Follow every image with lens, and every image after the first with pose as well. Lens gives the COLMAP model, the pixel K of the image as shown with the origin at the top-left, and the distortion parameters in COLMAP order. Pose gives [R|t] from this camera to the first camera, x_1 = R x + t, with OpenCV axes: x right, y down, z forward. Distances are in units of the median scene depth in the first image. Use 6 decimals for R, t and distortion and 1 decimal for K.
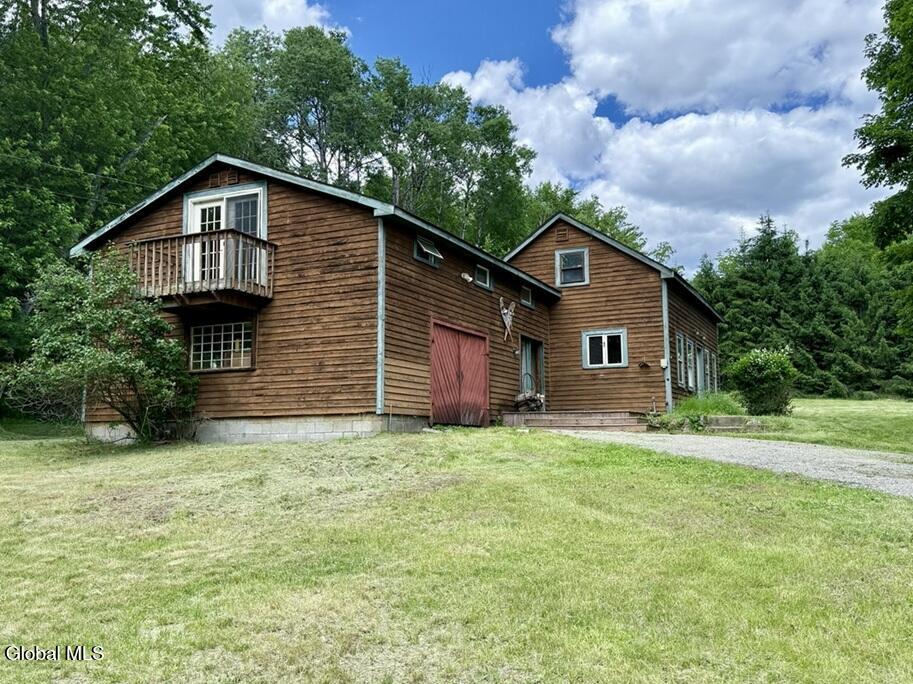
lens RADIAL K [[837.9, 0, 456.5], [0, 837.9, 342.0], [0, 0, 1]] dist [0.073424, -0.007239]
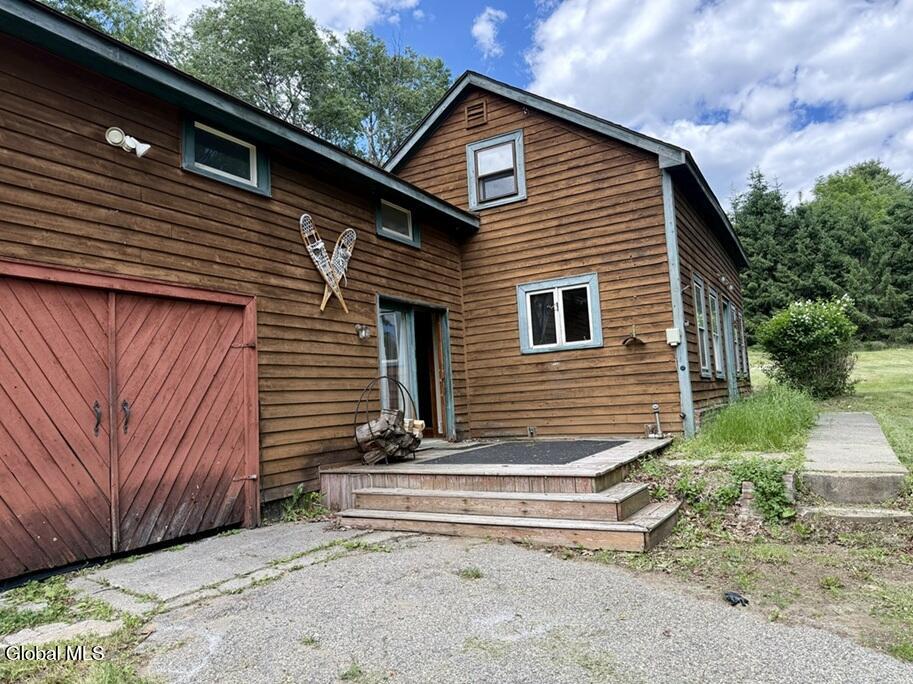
lens RADIAL K [[650.0, 0, 456.5], [0, 650.0, 342.0], [0, 0, 1]] dist [0.091366, -0.119862]
pose [[0.996791, -0.056934, -0.056264, 0.132046], [0.059110, 0.997535, 0.037808, 0.005732], [0.053973, -0.041013, 0.997700, 0.571395]]
